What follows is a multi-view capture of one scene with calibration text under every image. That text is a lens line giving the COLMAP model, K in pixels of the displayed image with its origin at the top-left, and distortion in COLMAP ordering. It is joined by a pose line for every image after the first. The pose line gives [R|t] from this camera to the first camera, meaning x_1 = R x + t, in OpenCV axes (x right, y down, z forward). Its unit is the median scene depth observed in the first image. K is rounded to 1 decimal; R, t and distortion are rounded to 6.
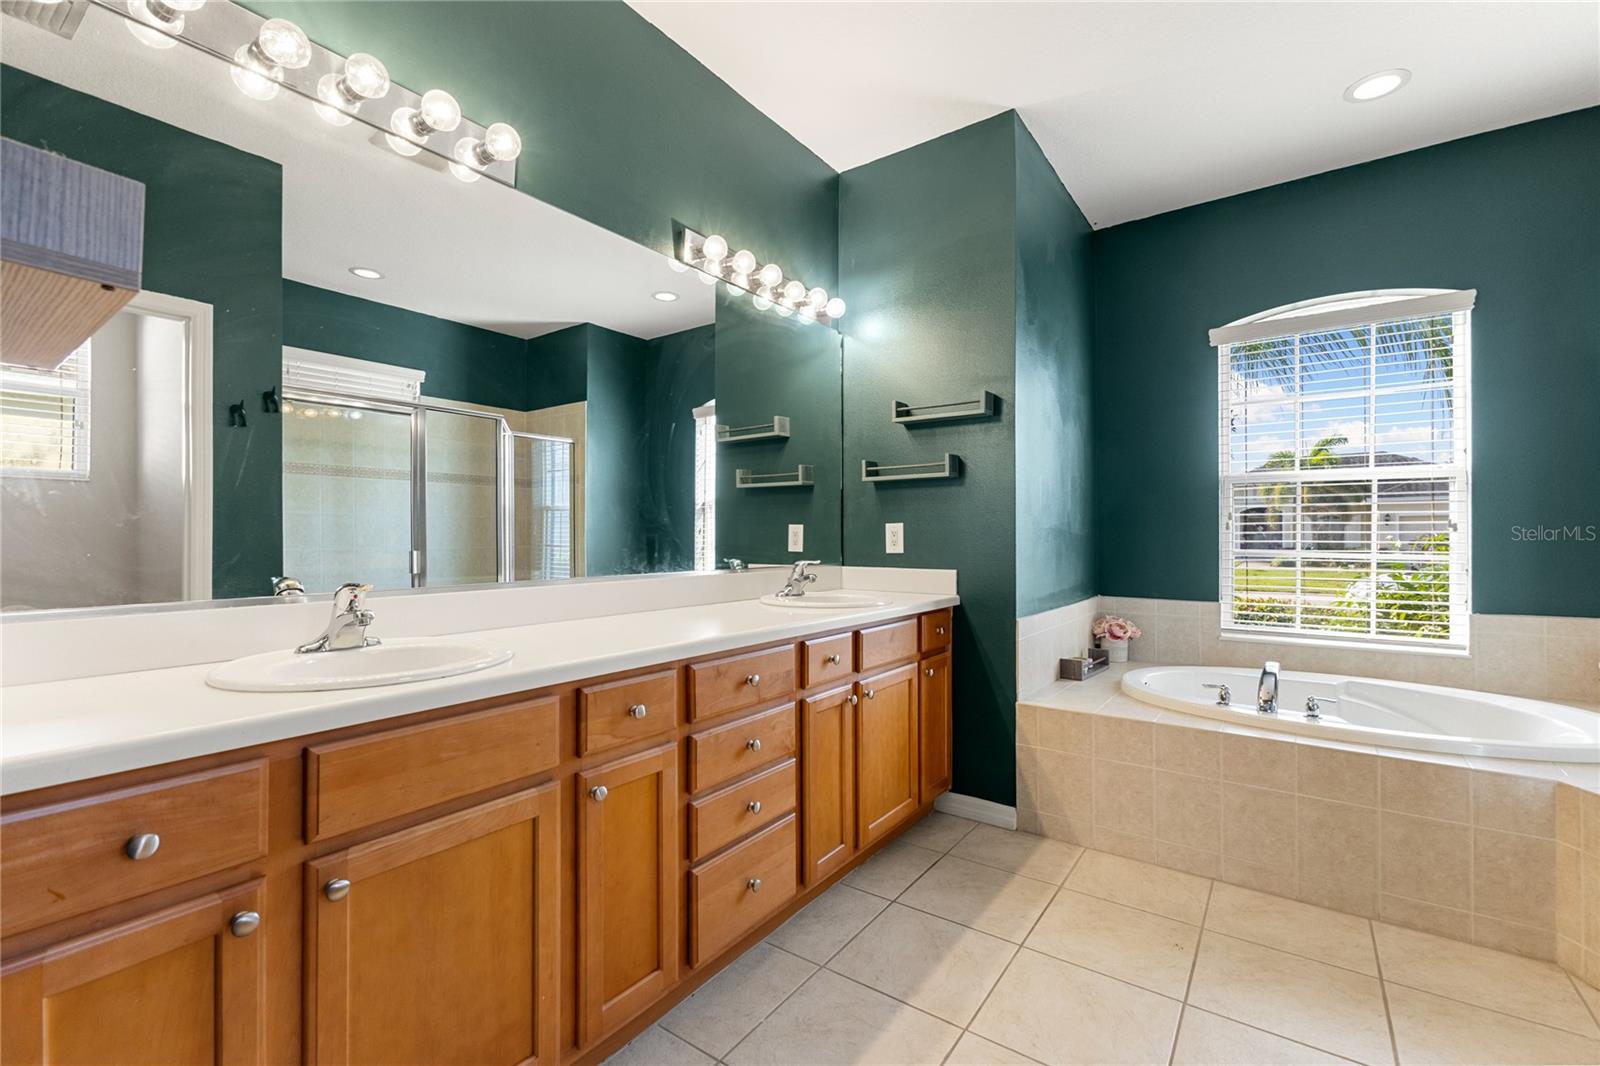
lens RADIAL K [[690.3, 0, 800.1], [0, 690.3, 533.4], [0, 0, 1]] dist [0.011795, 0.001035]
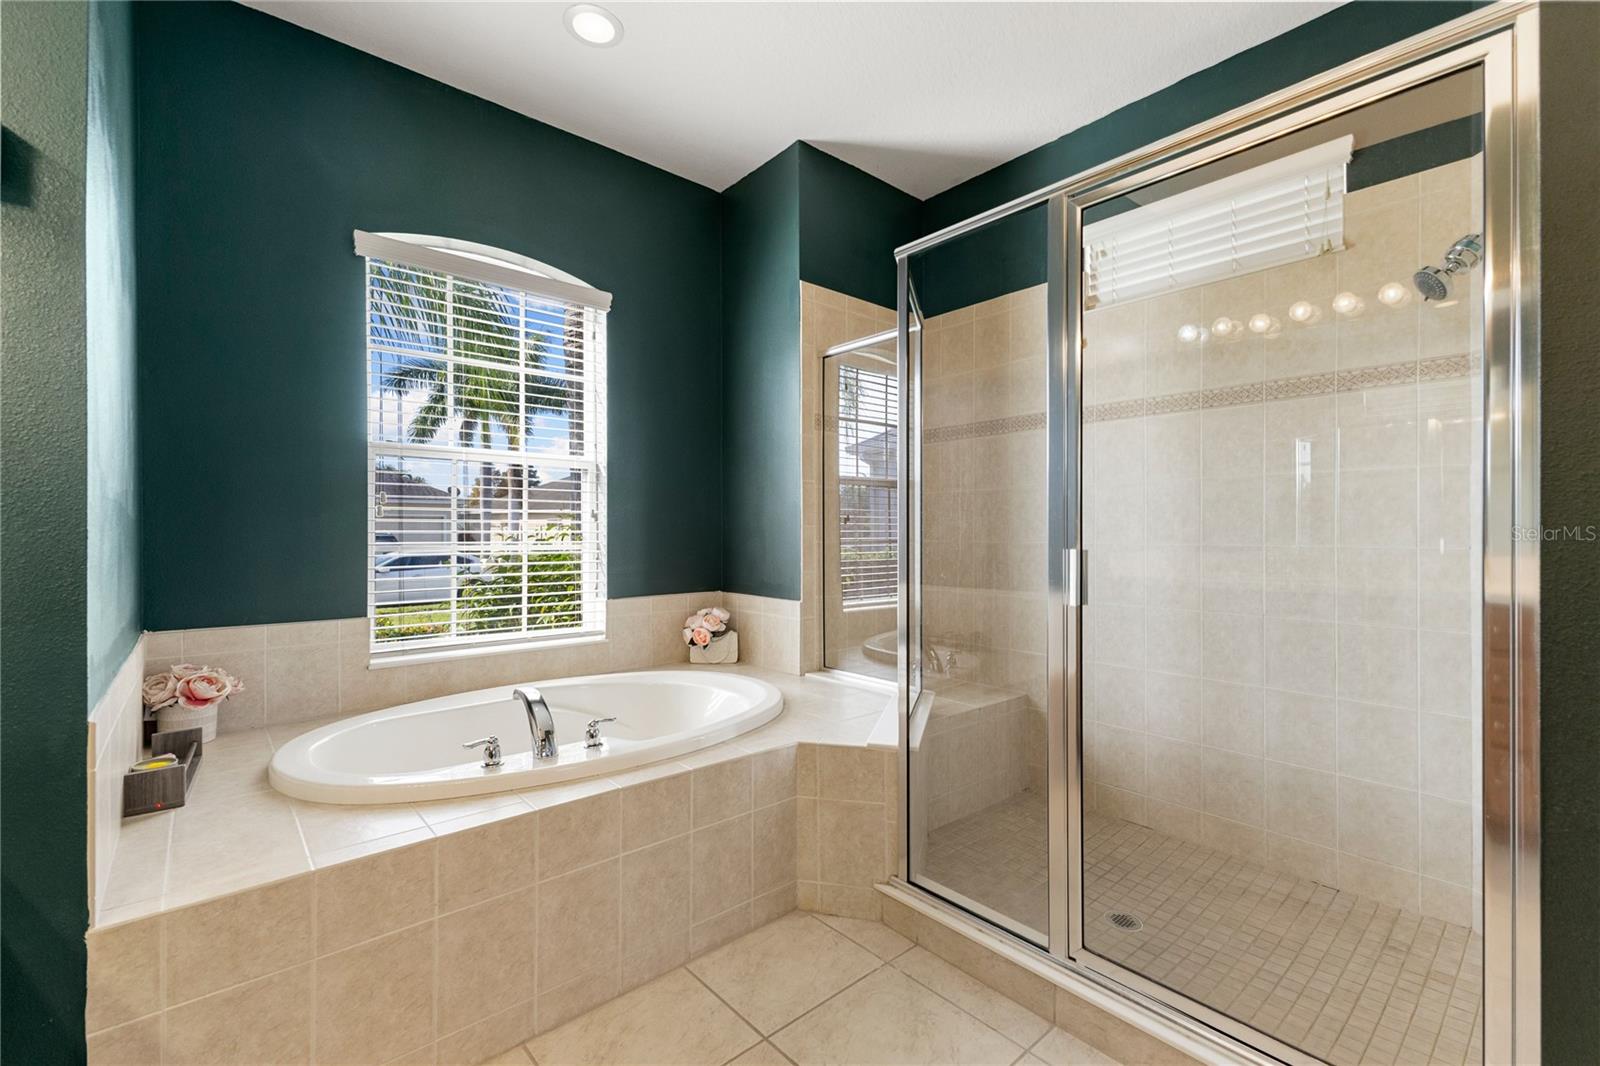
lens RADIAL K [[690.3, 0, 797.9], [0, 690.3, 534.2], [0, 0, 1]] dist [0.011795, 0.001035]
pose [[0.230451, -0.001668, 0.973083, 0.014288], [0.002270, 0.999997, 0.001176, 0.015937], [-0.973081, 0.001937, 0.230454, 0.473682]]
